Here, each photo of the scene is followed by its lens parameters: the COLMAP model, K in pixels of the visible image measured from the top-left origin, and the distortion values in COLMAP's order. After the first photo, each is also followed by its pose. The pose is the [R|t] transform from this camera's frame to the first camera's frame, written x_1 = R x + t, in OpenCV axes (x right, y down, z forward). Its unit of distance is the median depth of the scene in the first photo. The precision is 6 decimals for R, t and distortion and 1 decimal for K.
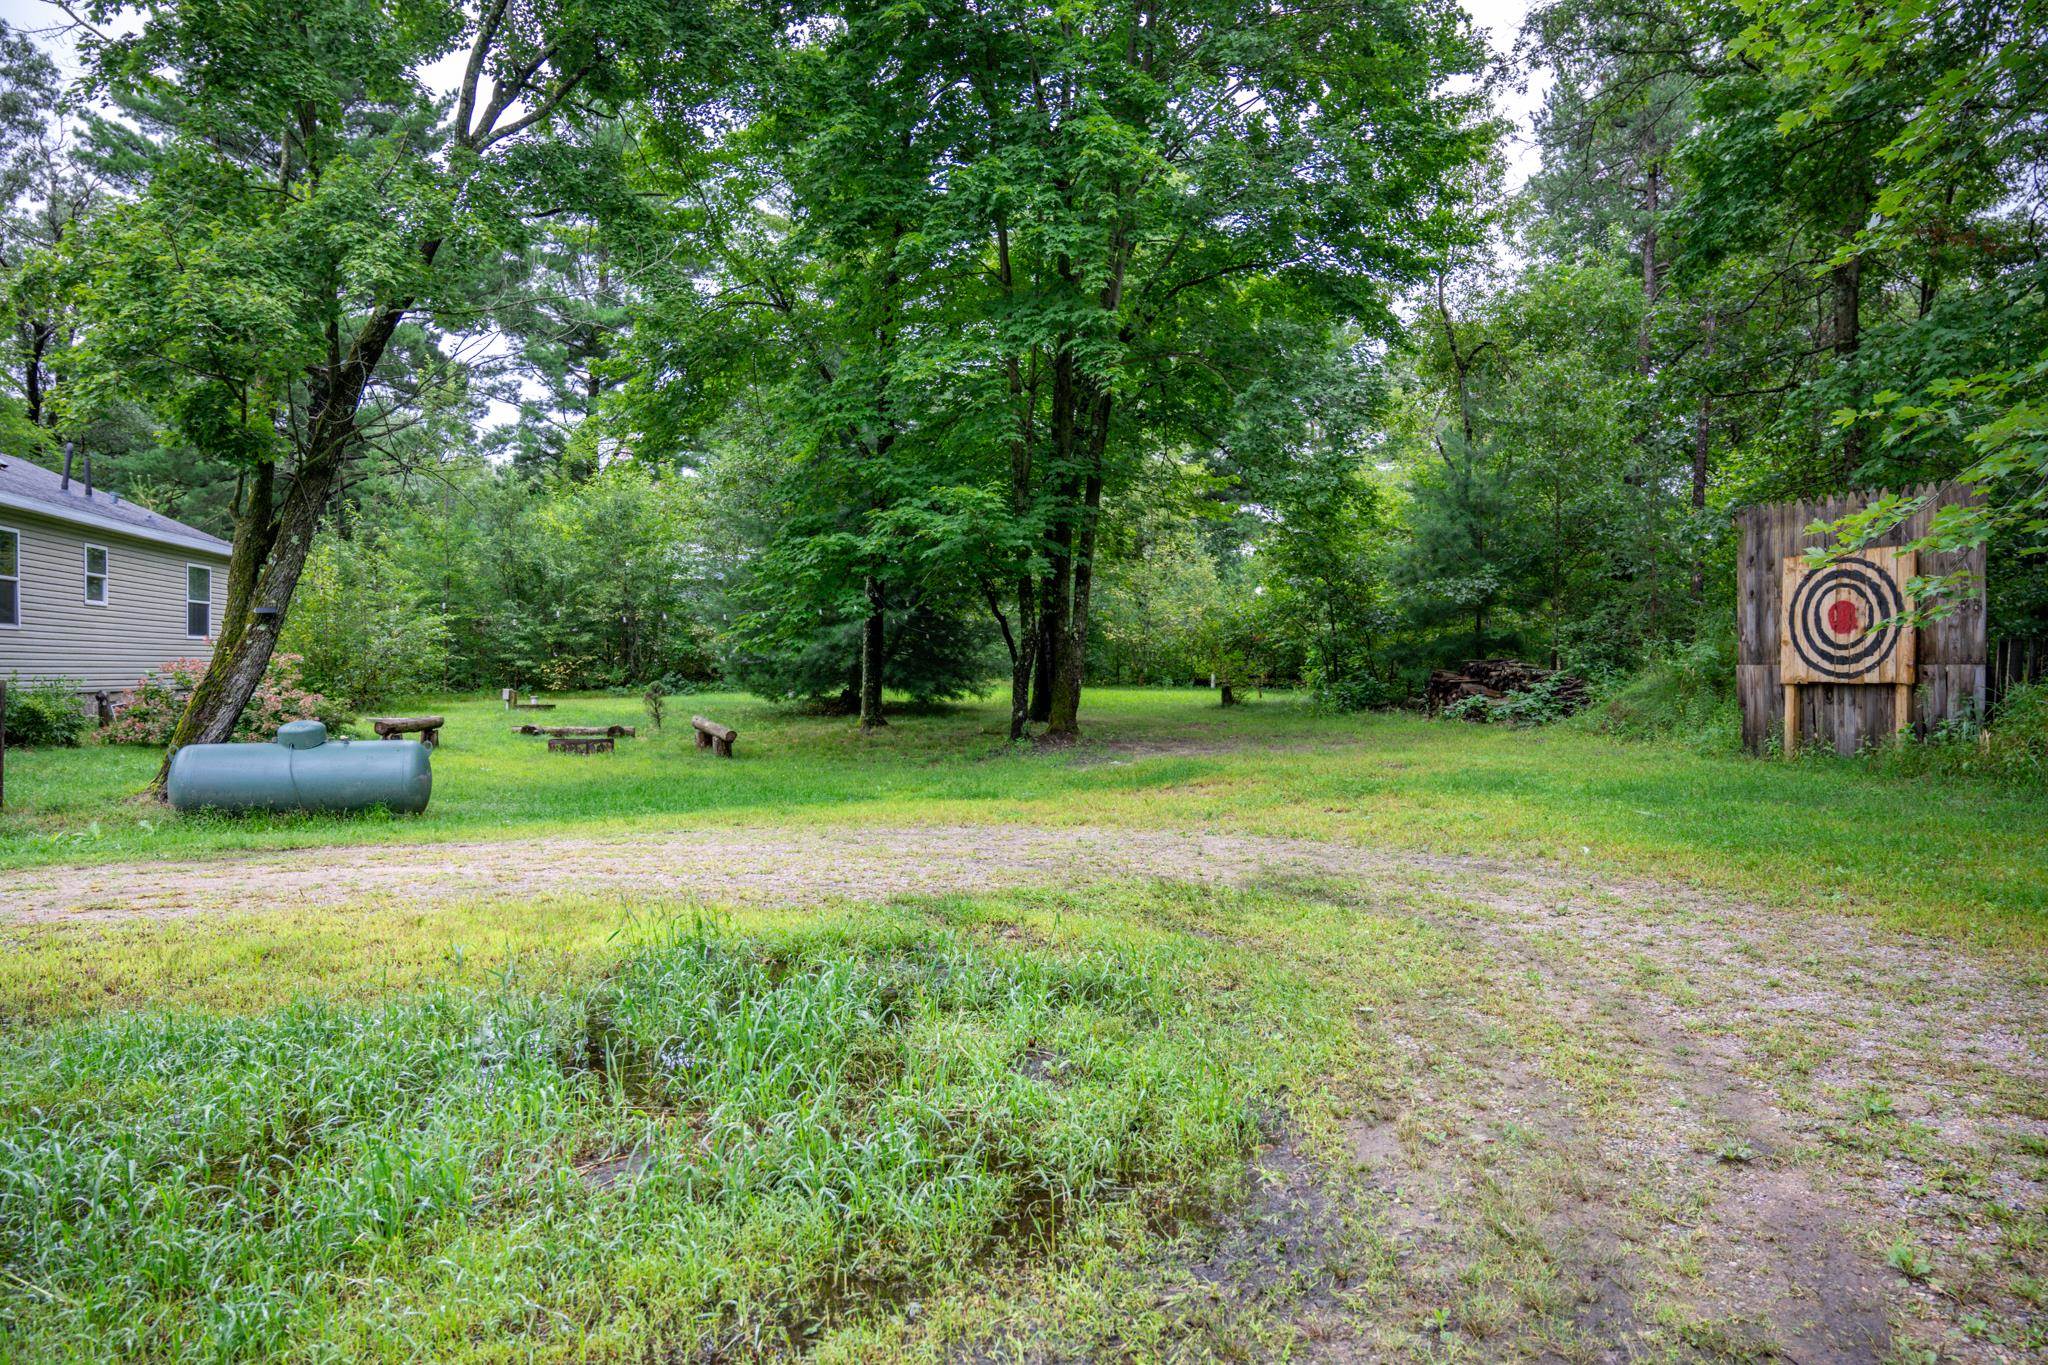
lens RADIAL K [[1363.7, 0, 1024.0], [0, 1363.7, 682.5], [0, 0, 1]] dist [-0.002289, -0.001412]
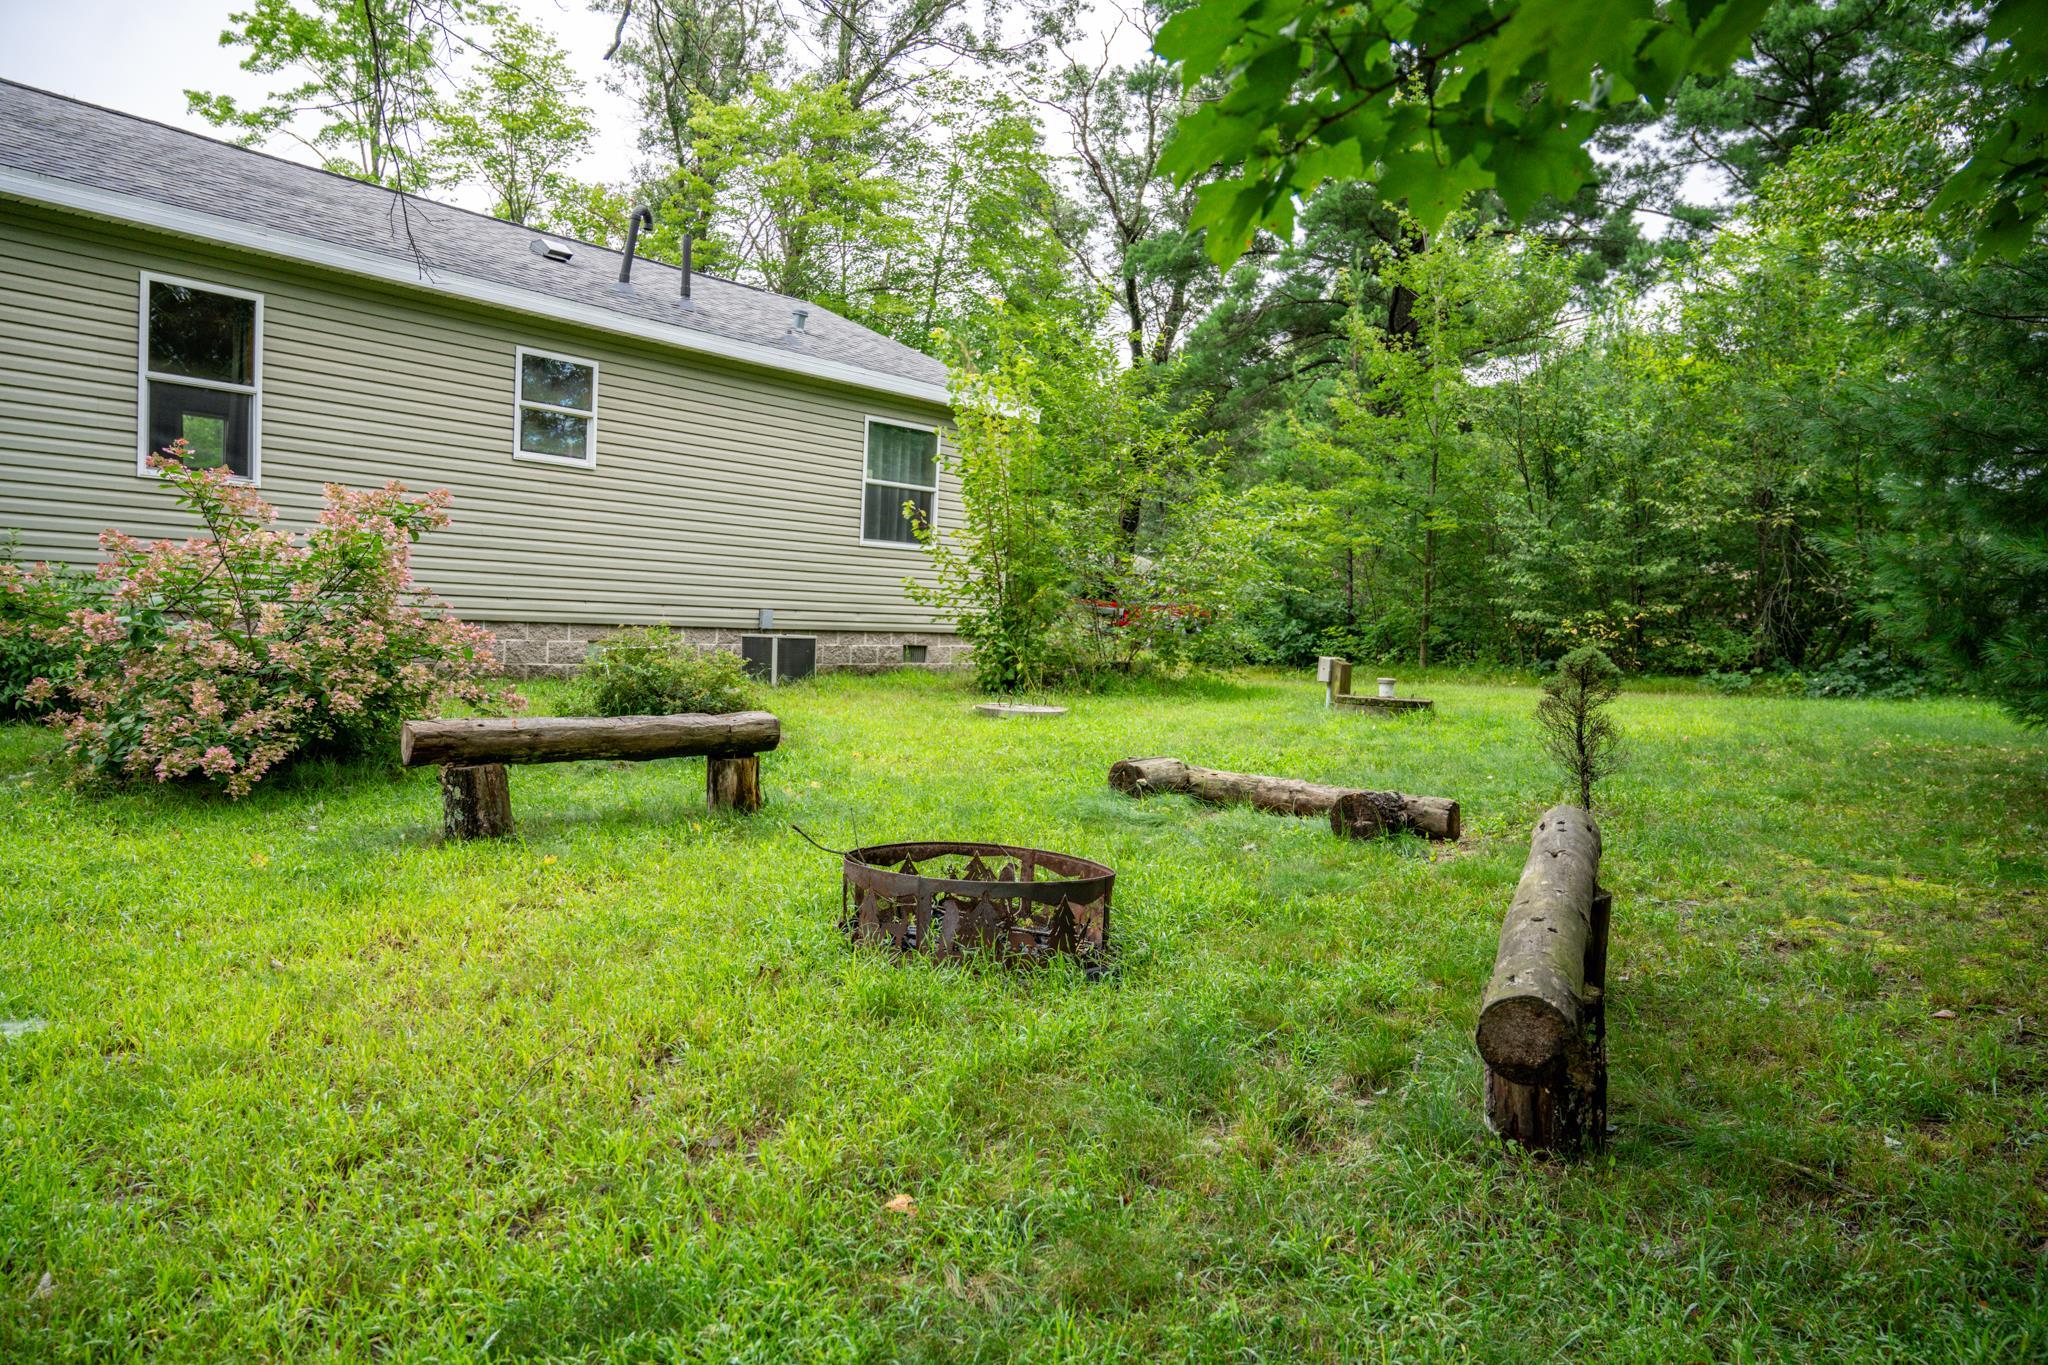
lens RADIAL K [[1411.3, 0, 1024.0], [0, 1411.3, 682.5], [0, 0, 1]] dist [-0.001375, -0.000317]
pose [[0.632609, 0.058887, -0.772229, -0.070588], [-0.047681, 0.998175, 0.037057, 0.000348], [0.773002, 0.013378, 0.634262, 0.462183]]
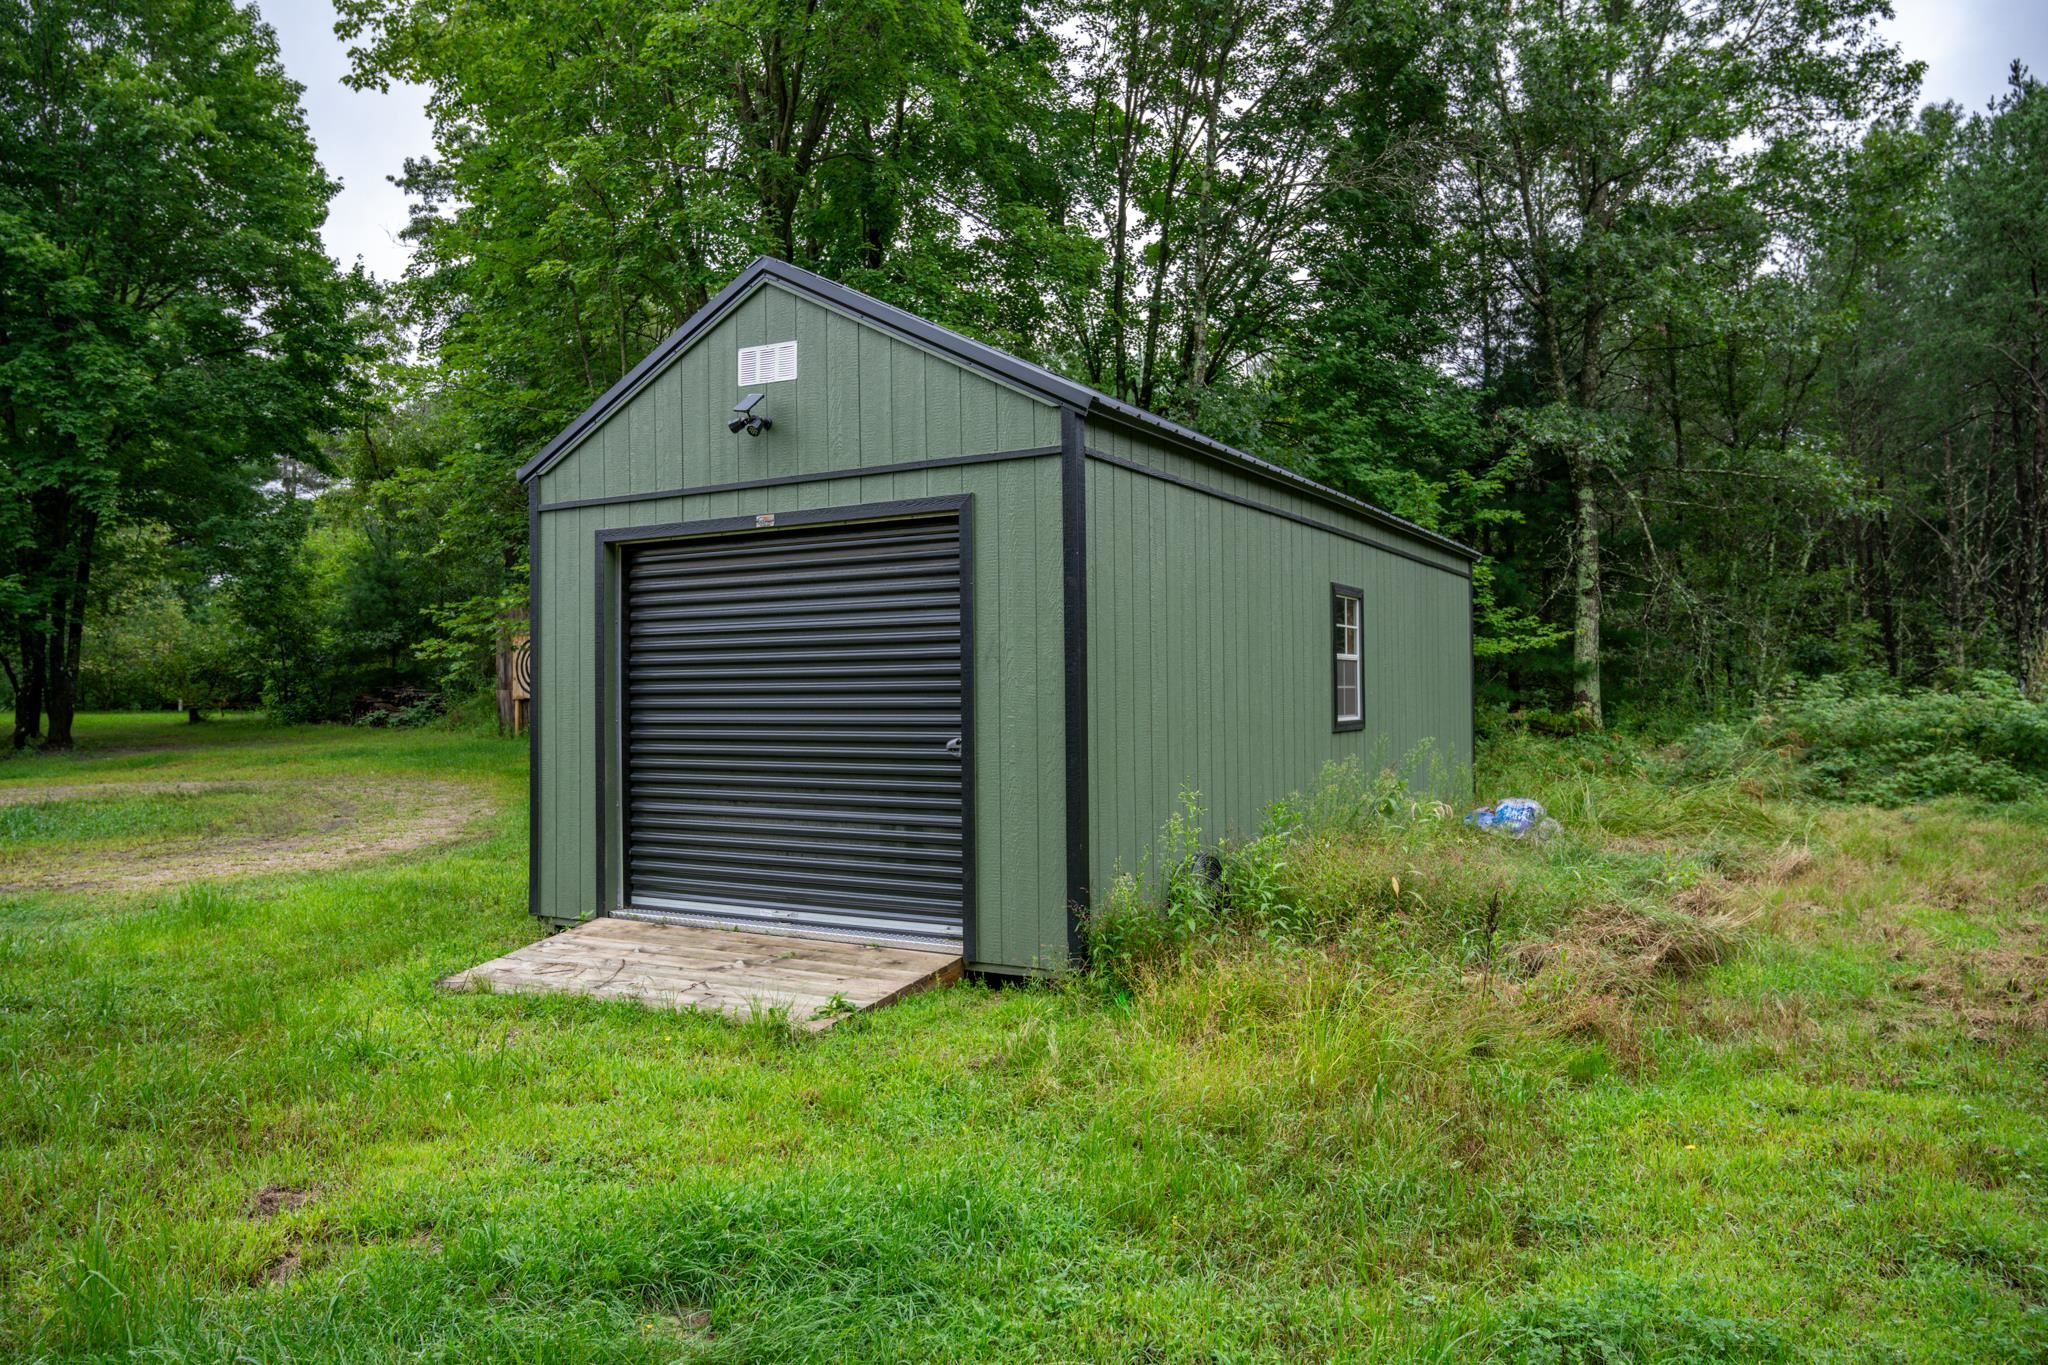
lens RADIAL K [[1363.7, 0, 1024.0], [0, 1363.7, 682.5], [0, 0, 1]] dist [-0.002289, -0.001412]
pose [[0.765964, -0.008035, 0.642833, -0.109816], [0.018130, 0.999794, -0.009106, 0.005605], [-0.642627, 0.018629, 0.765952, -0.695200]]
